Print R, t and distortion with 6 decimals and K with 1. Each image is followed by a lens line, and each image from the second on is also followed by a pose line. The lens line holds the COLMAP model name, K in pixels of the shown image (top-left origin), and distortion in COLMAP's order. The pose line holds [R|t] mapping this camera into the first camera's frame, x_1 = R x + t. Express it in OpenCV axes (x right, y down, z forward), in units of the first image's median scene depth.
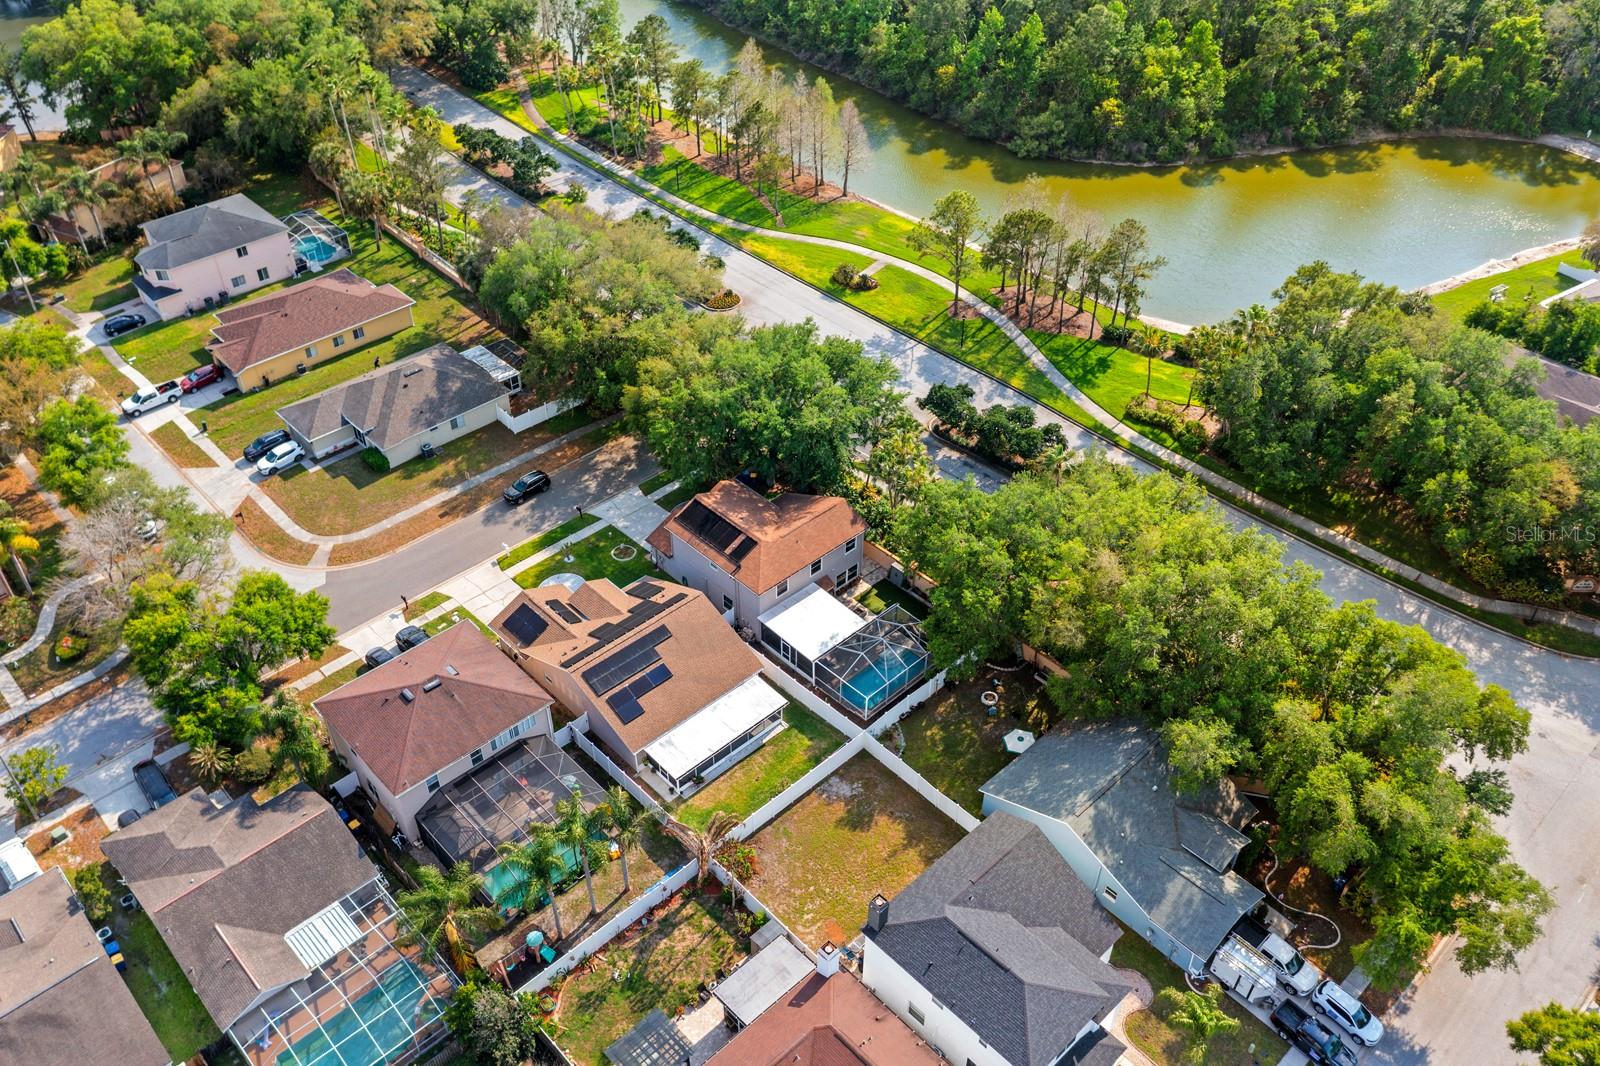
lens RADIAL K [[1265.8, 0, 800.0], [0, 1265.8, 533.0], [0, 0, 1]] dist [-0.009074, -0.006540]
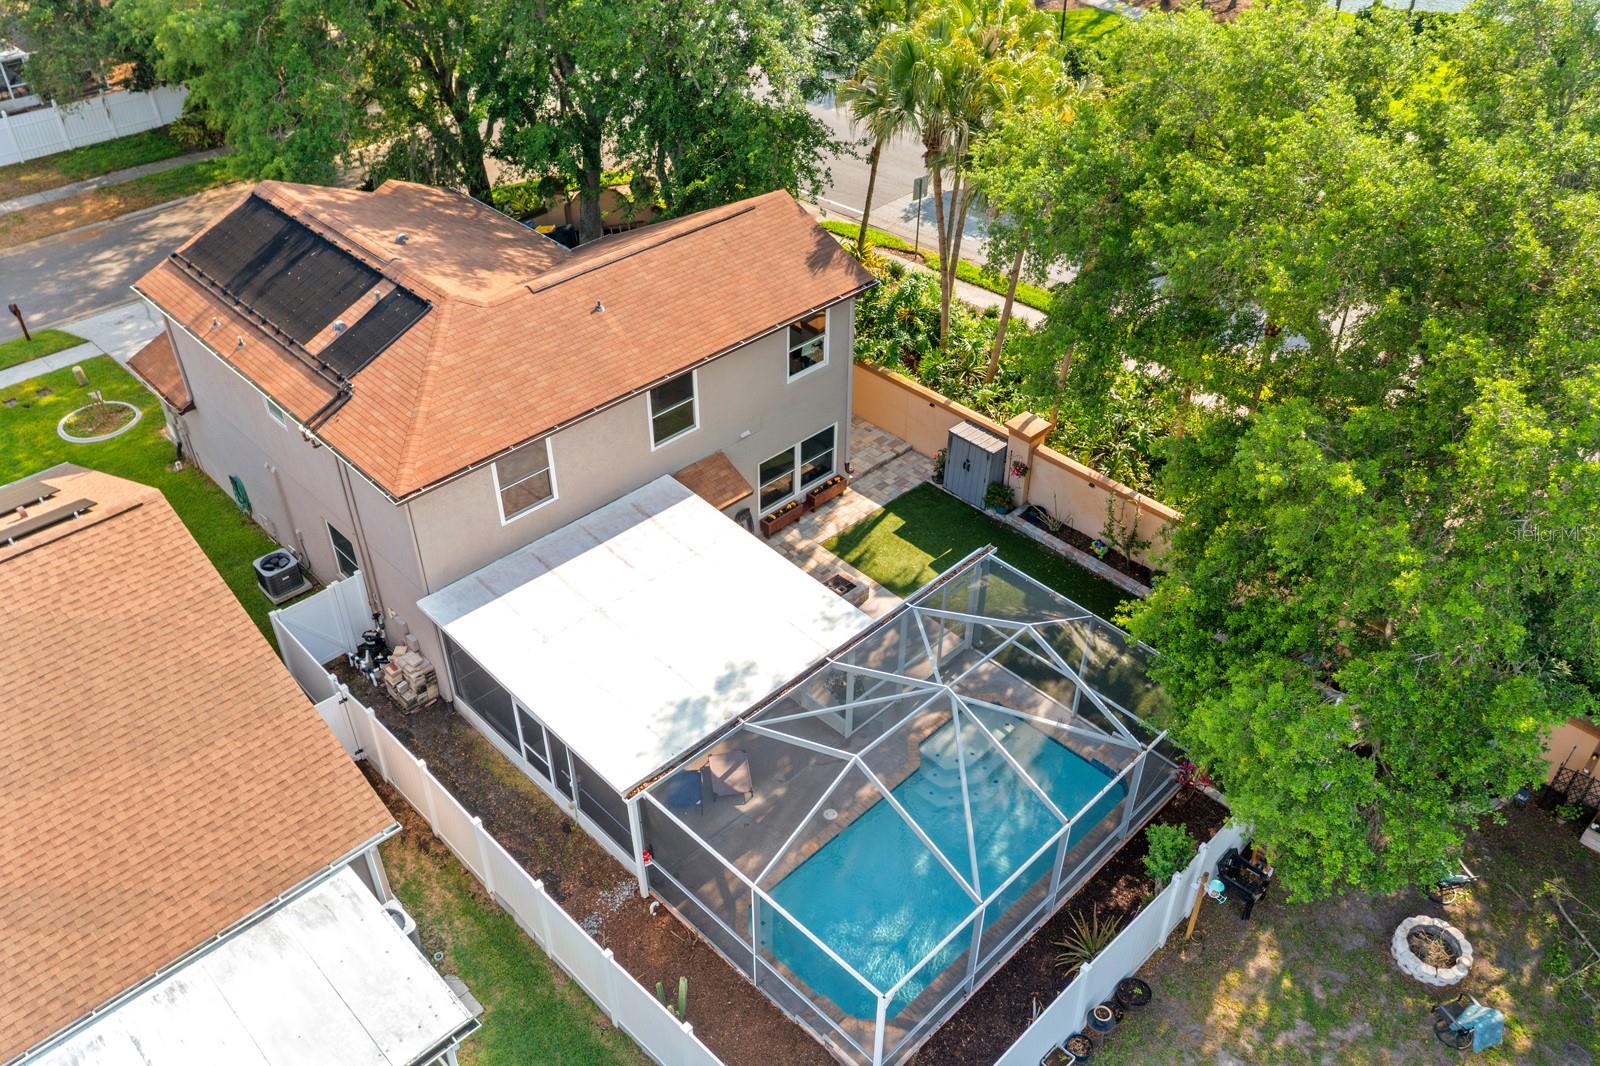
lens RADIAL K [[1265.8, 0, 800.0], [0, 1265.8, 533.0], [0, 0, 1]] dist [-0.009074, -0.006540]
pose [[0.999882, -0.008796, 0.012629, 0.035335], [0.009200, 0.999437, -0.032271, 0.060748], [-0.012338, 0.032383, 0.999399, 0.742669]]
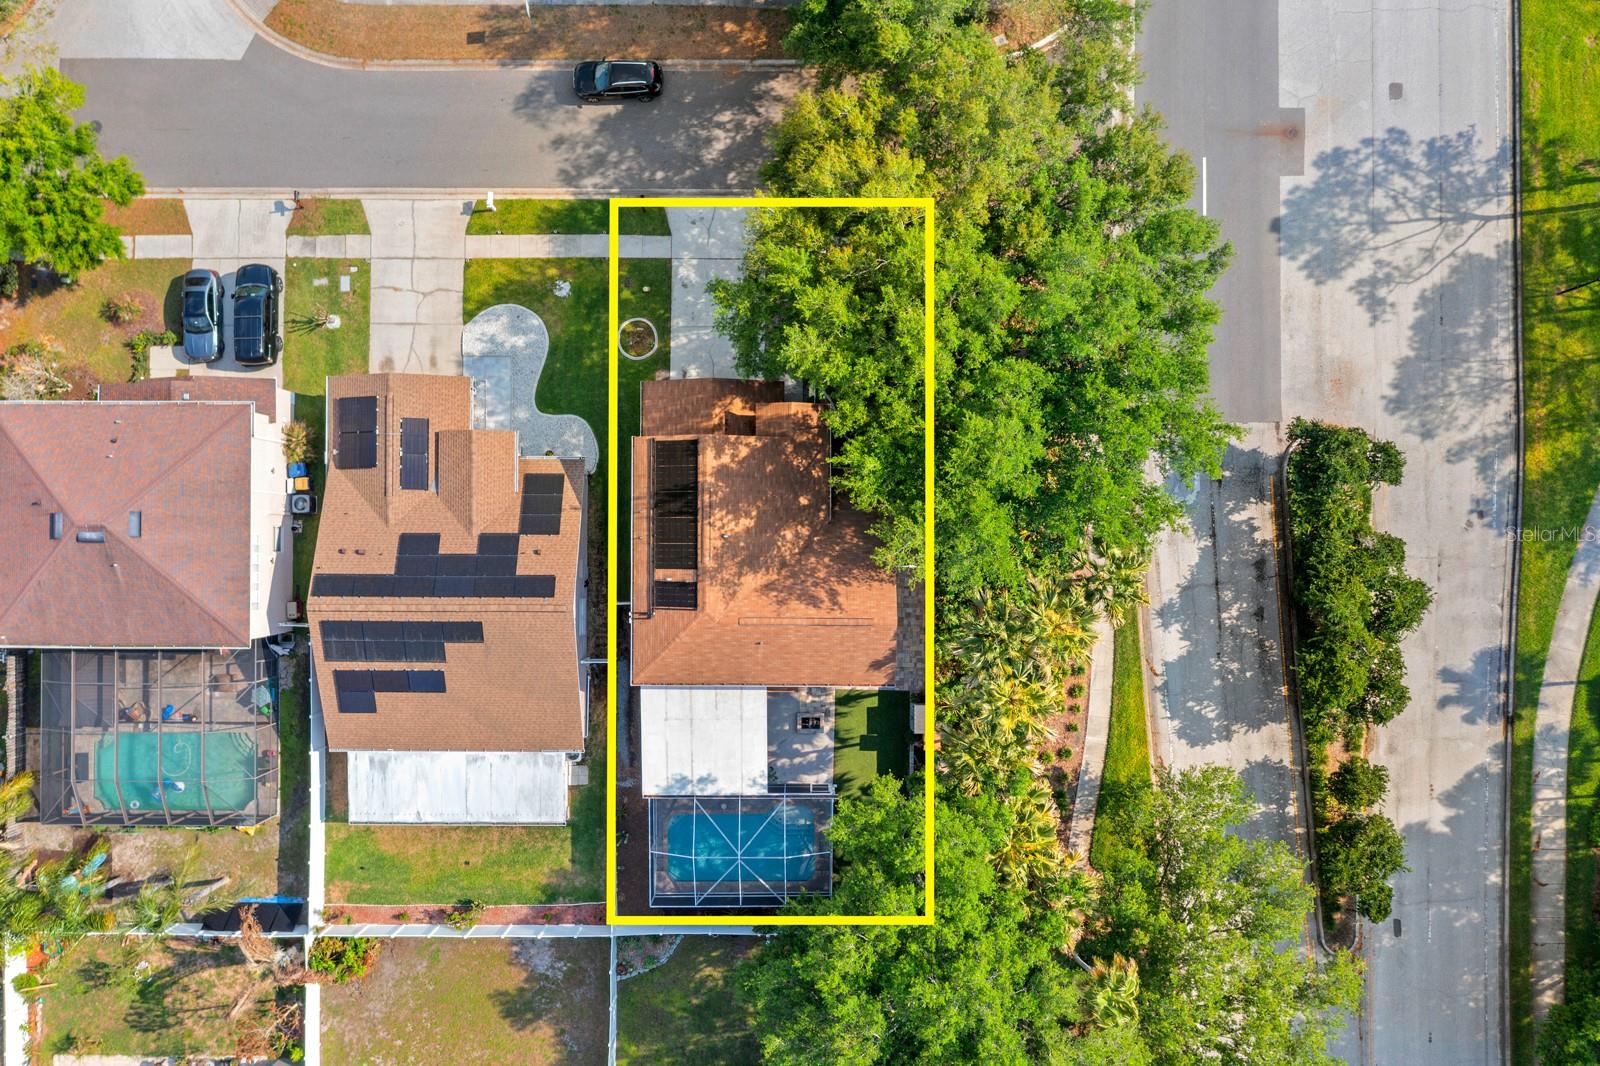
lens RADIAL K [[1265.8, 0, 800.0], [0, 1265.8, 533.0], [0, 0, 1]] dist [-0.009074, -0.006540]
pose [[0.722497, 0.691322, -0.008513, -0.018518], [-0.441902, 0.471230, 0.763325, -0.463418], [0.531715, -0.547738, 0.645959, 0.664240]]
